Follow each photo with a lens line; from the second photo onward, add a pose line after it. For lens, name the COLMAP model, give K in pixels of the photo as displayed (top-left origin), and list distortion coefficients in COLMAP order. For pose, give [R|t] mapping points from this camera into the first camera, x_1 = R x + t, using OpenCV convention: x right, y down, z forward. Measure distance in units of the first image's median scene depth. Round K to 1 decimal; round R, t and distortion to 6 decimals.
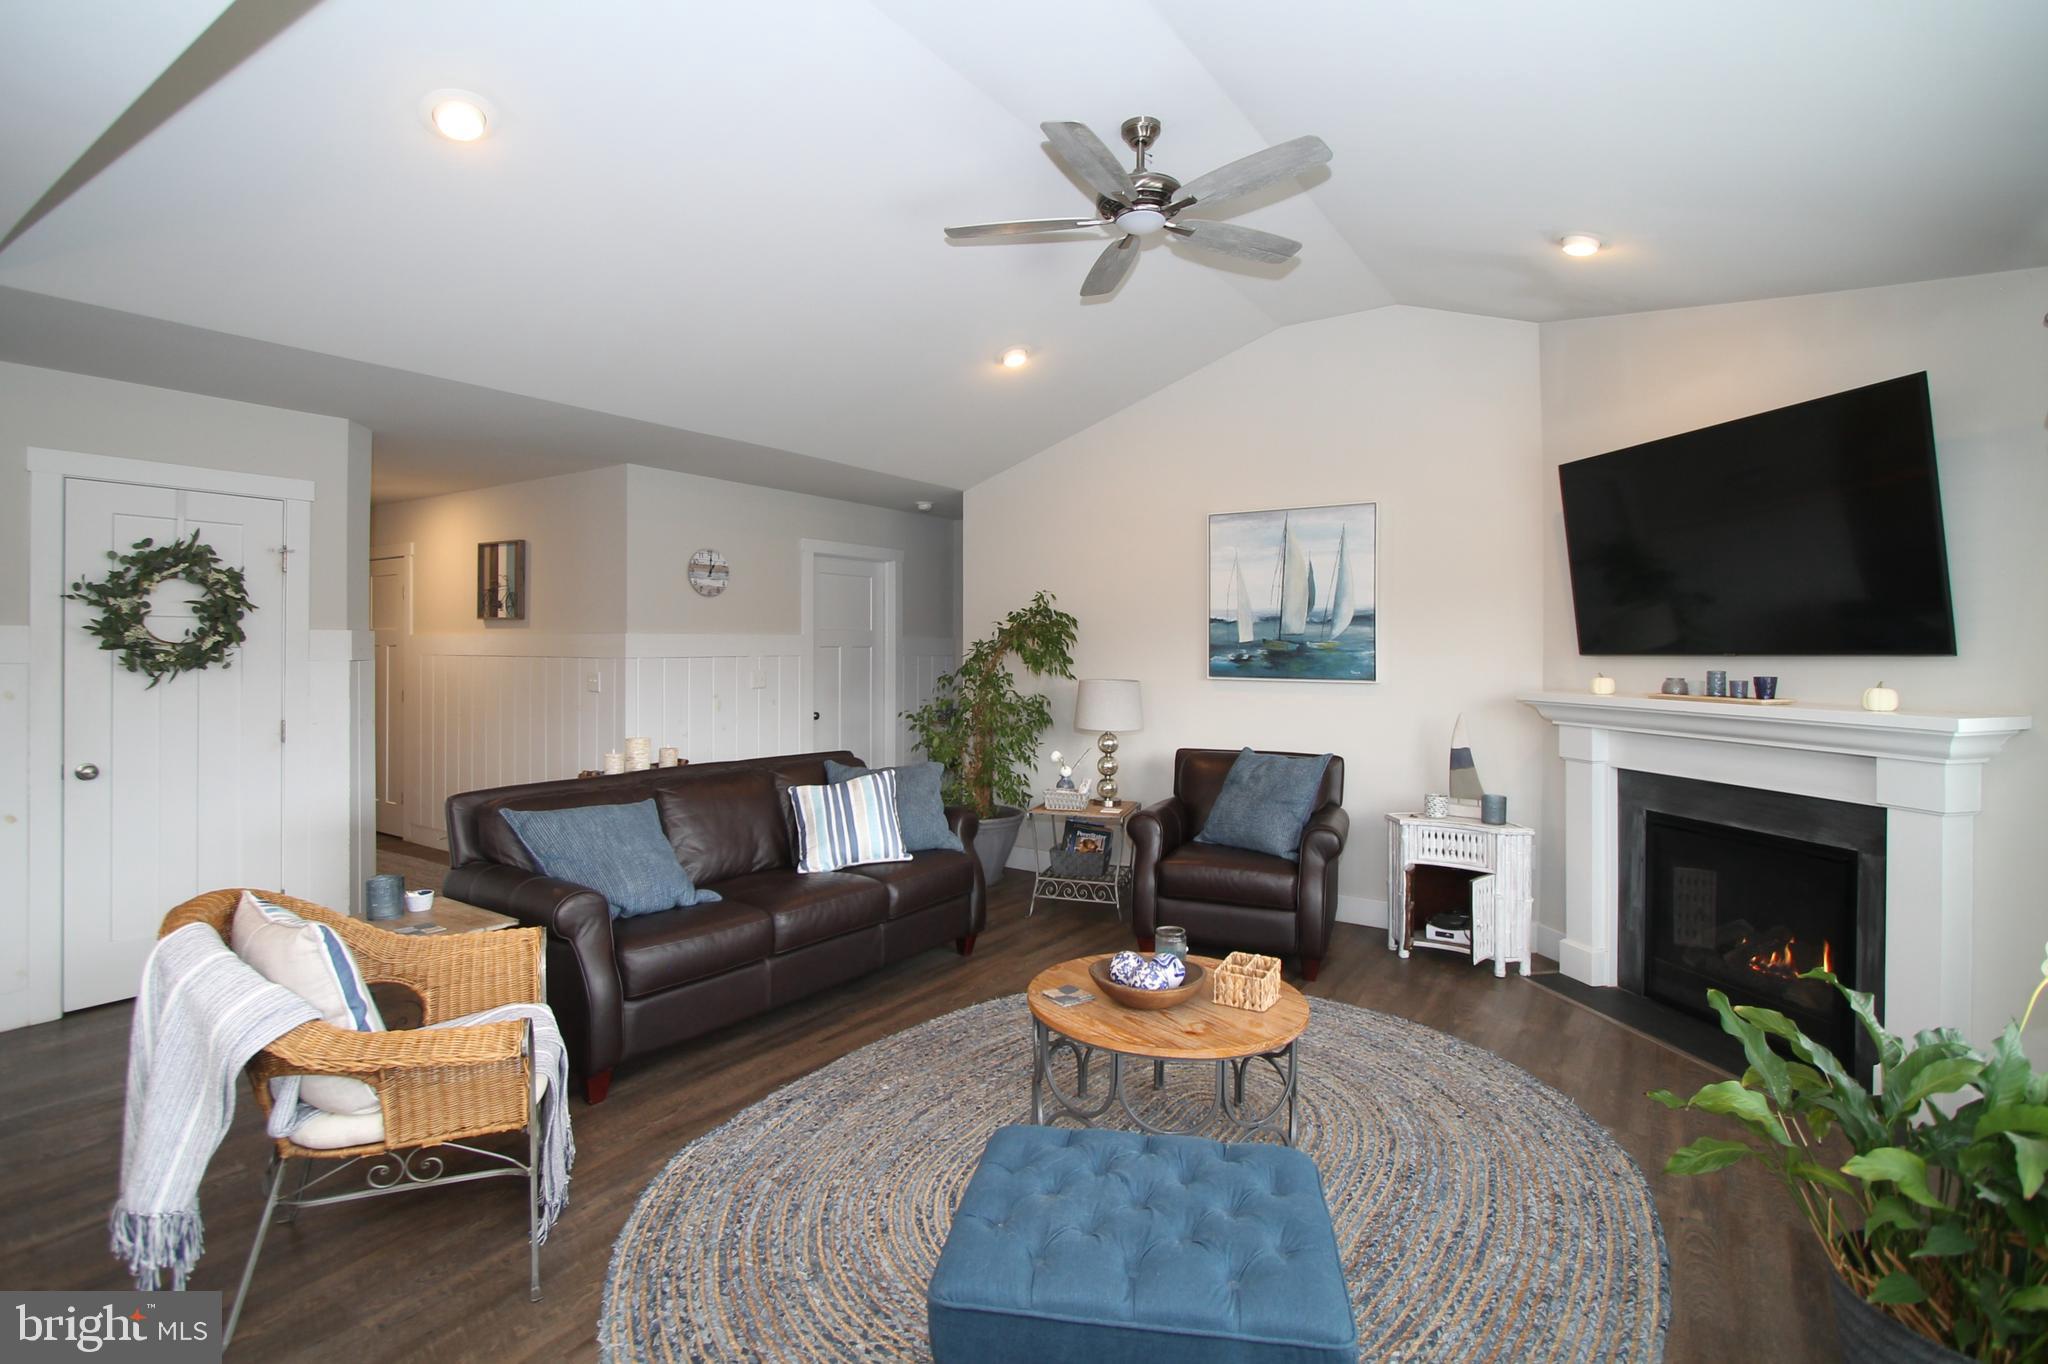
lens RADIAL K [[971.5, 0, 1018.0], [0, 971.5, 654.1], [0, 0, 1]] dist [-0.011058, 0.000993]
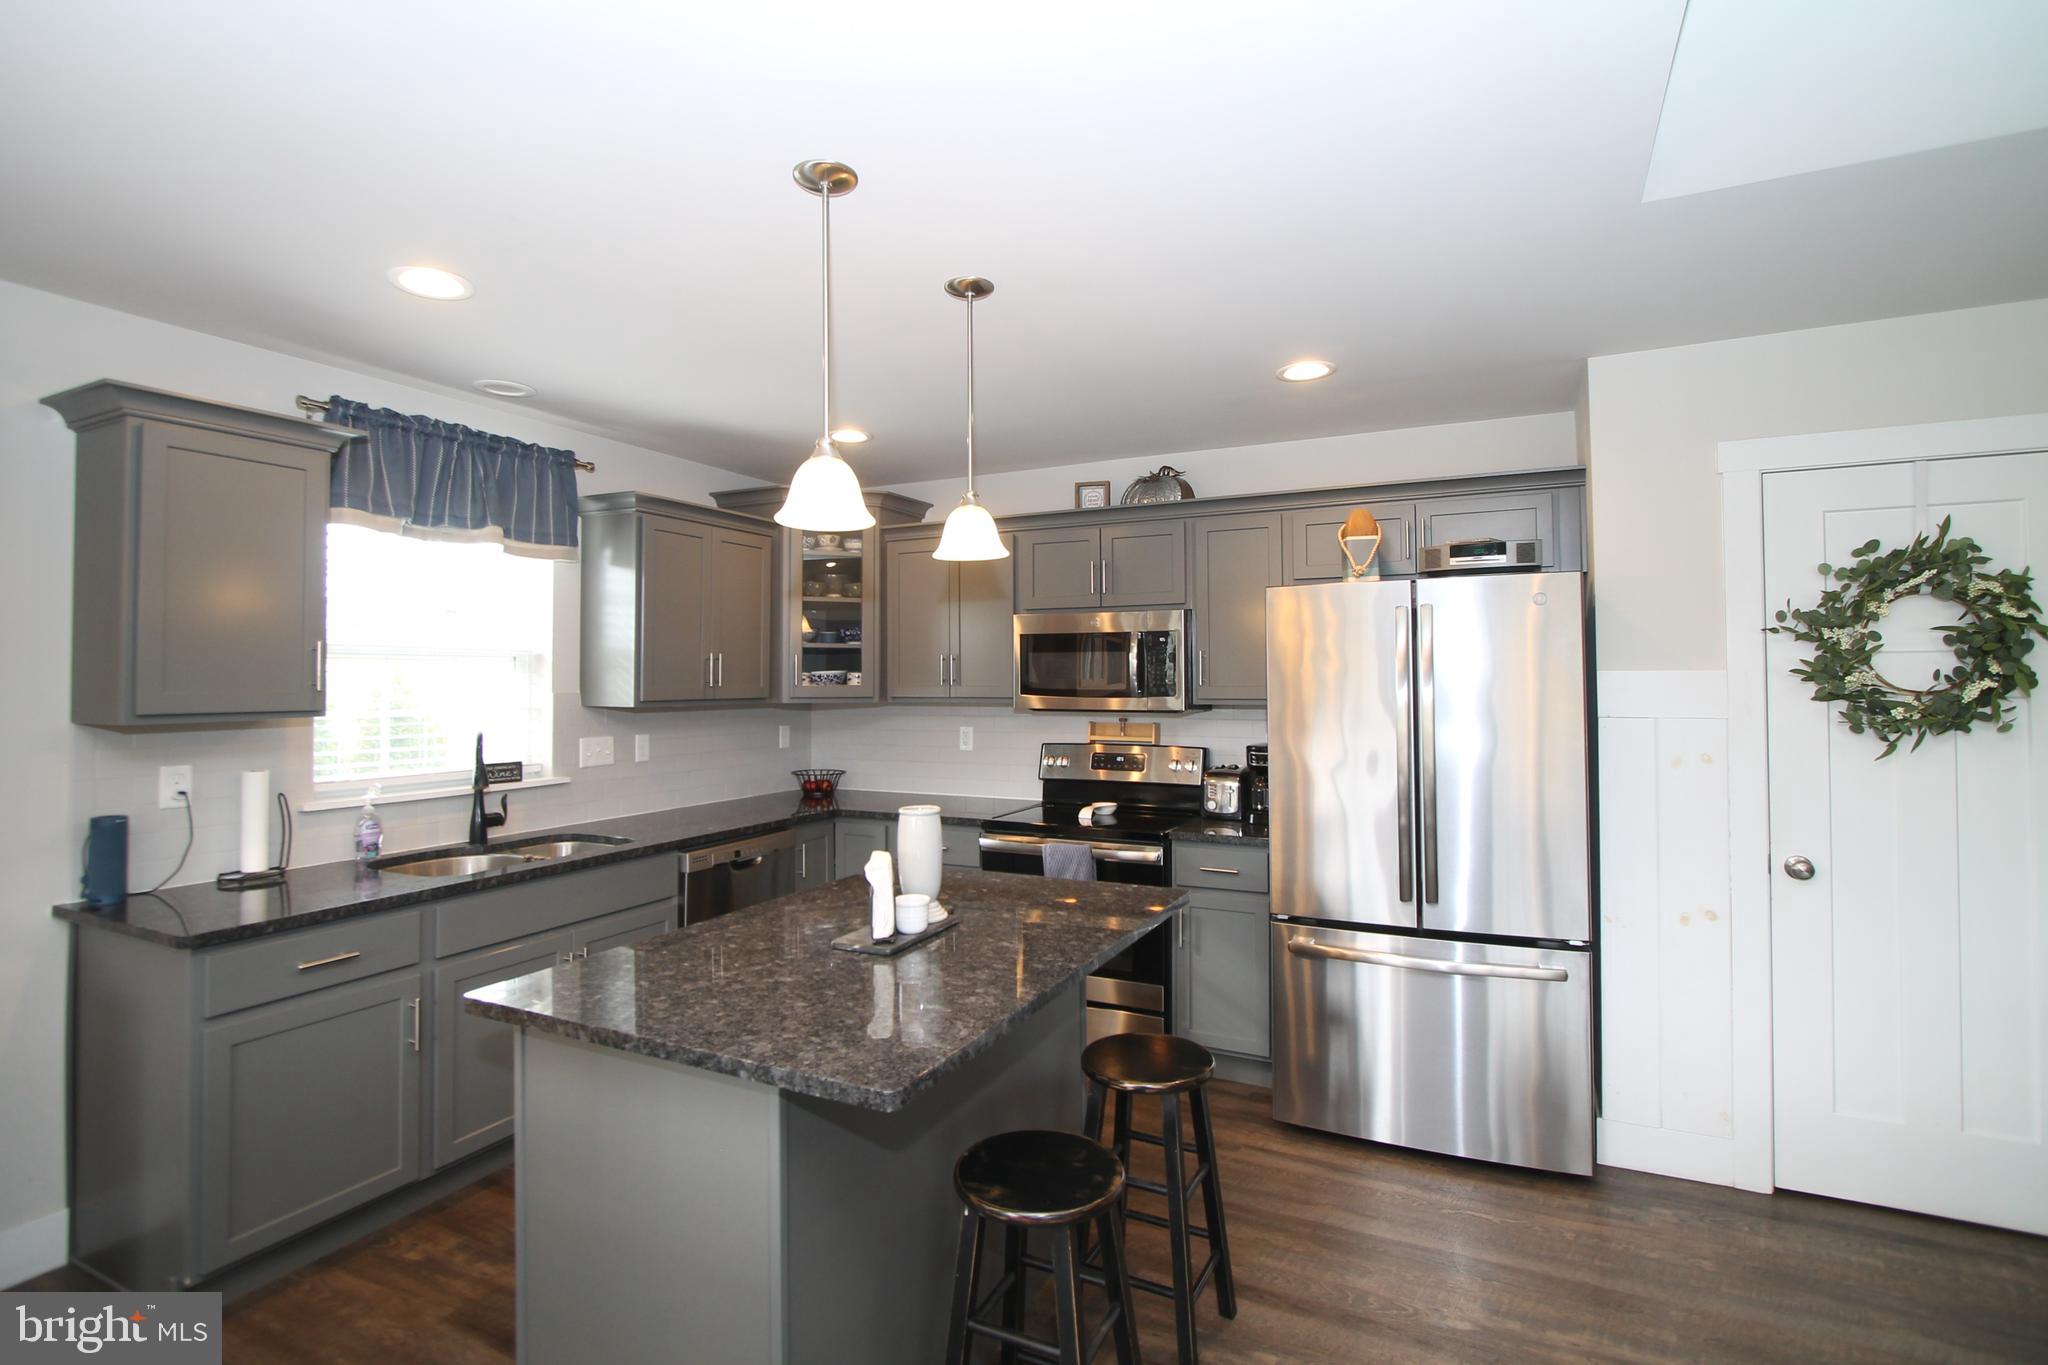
lens RADIAL K [[971.5, 0, 1018.0], [0, 971.5, 654.6], [0, 0, 1]] dist [-0.011058, 0.000993]
pose [[0.139457, -0.032192, -0.989705, -0.301212], [-0.000411, 0.999469, -0.032568, -0.014882], [0.990228, 0.004948, 0.139370, 0.290638]]
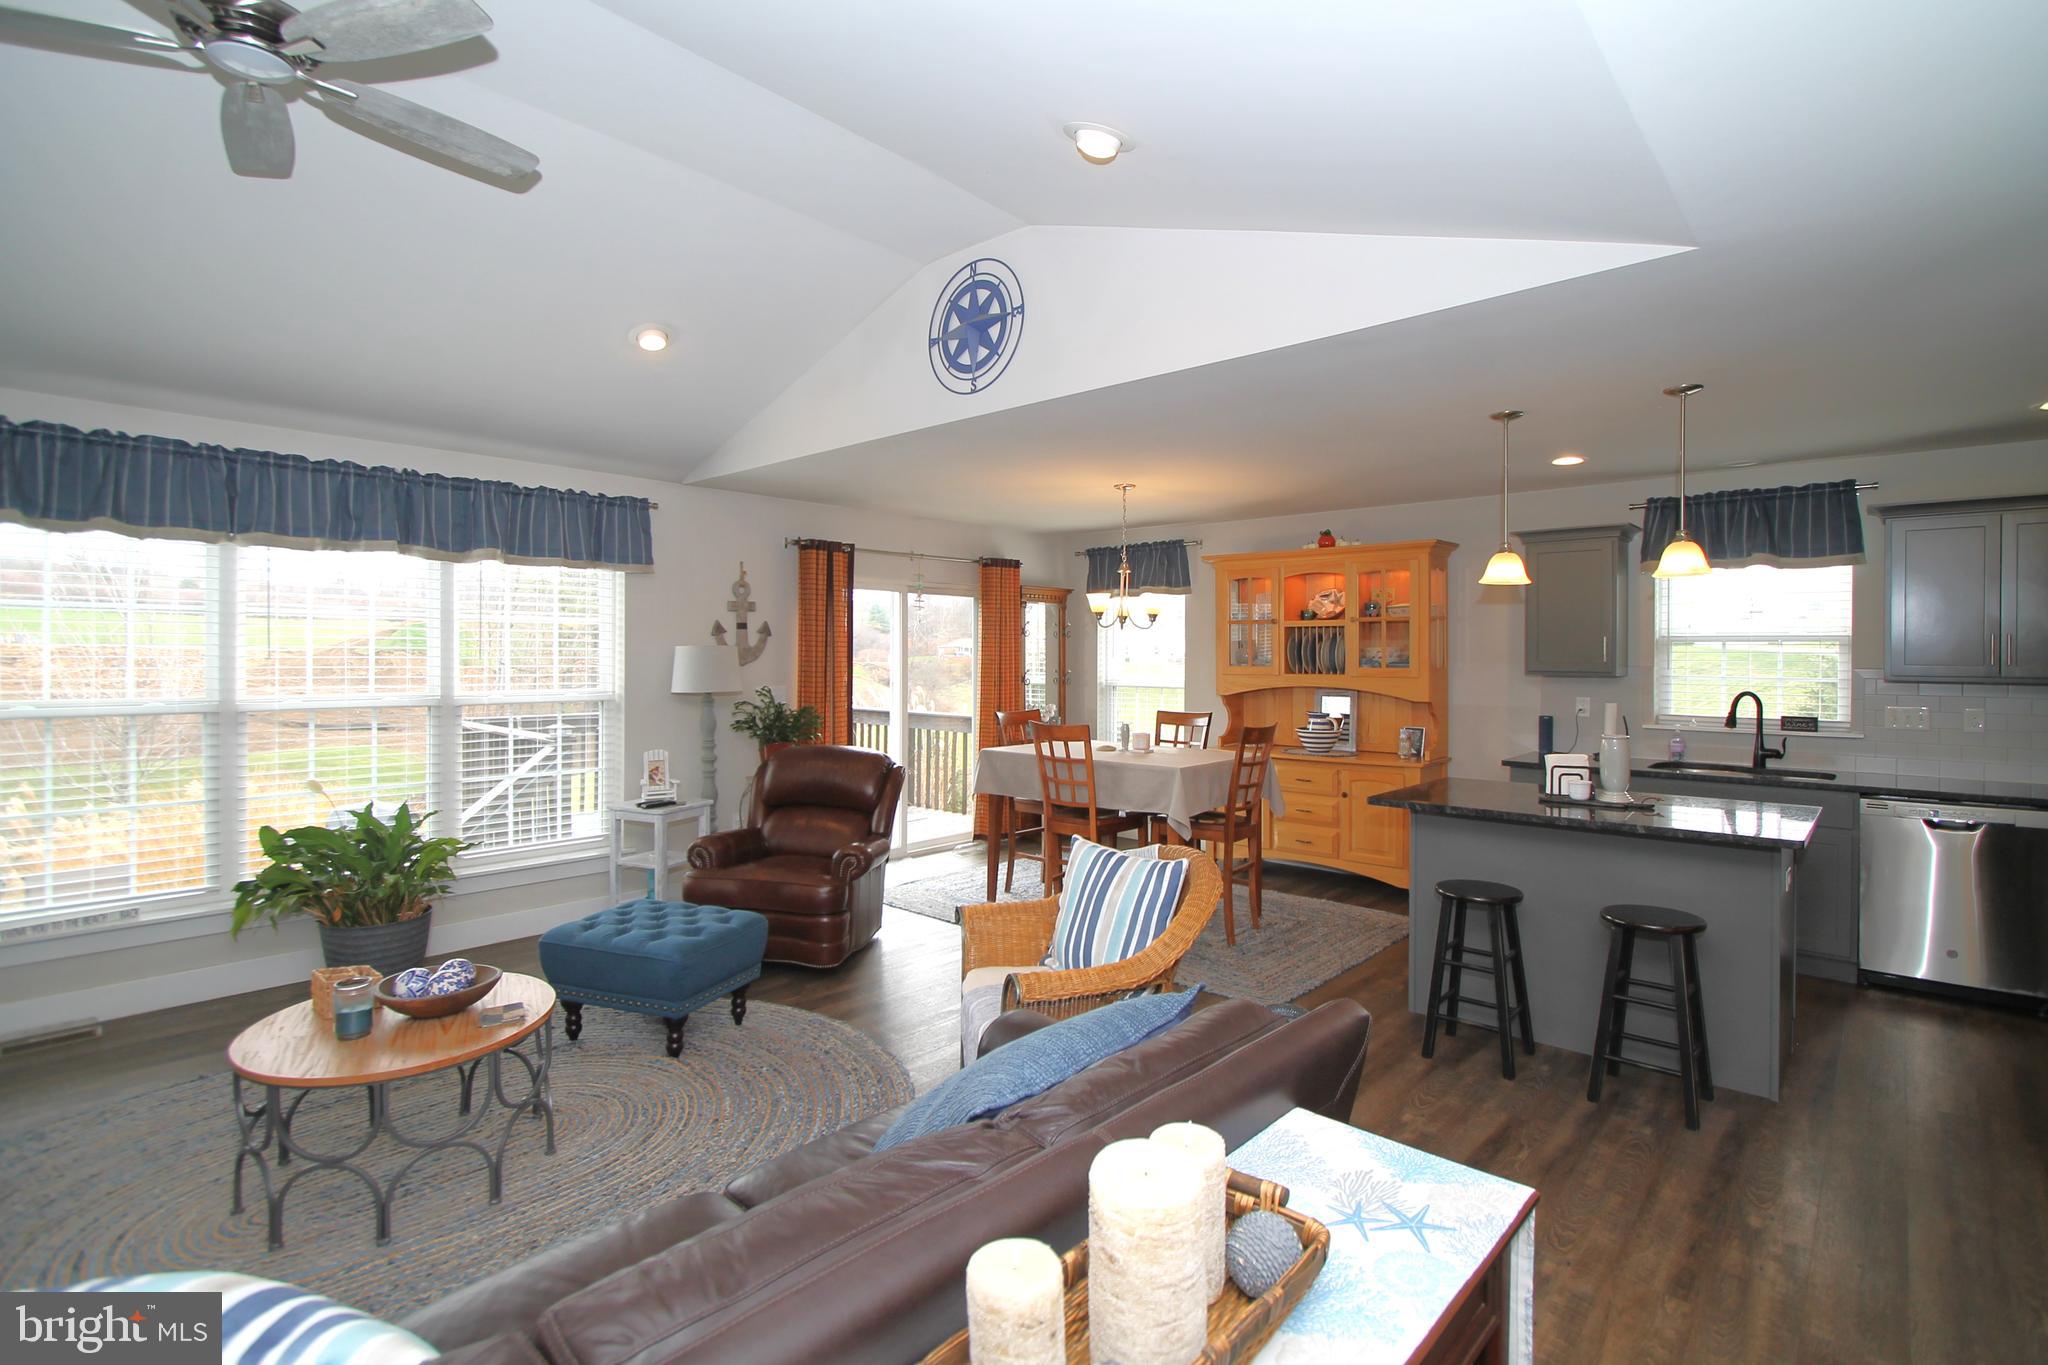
lens RADIAL K [[966.4, 0, 1014.5], [0, 966.4, 660.3], [0, 0, 1]] dist [-0.007281, 0.000324]
pose [[-0.989087, -0.010780, 0.146936, -0.434116], [-0.008680, 0.999851, 0.014926, -0.026510], [-0.147075, 0.013488, -0.989033, 1.326220]]
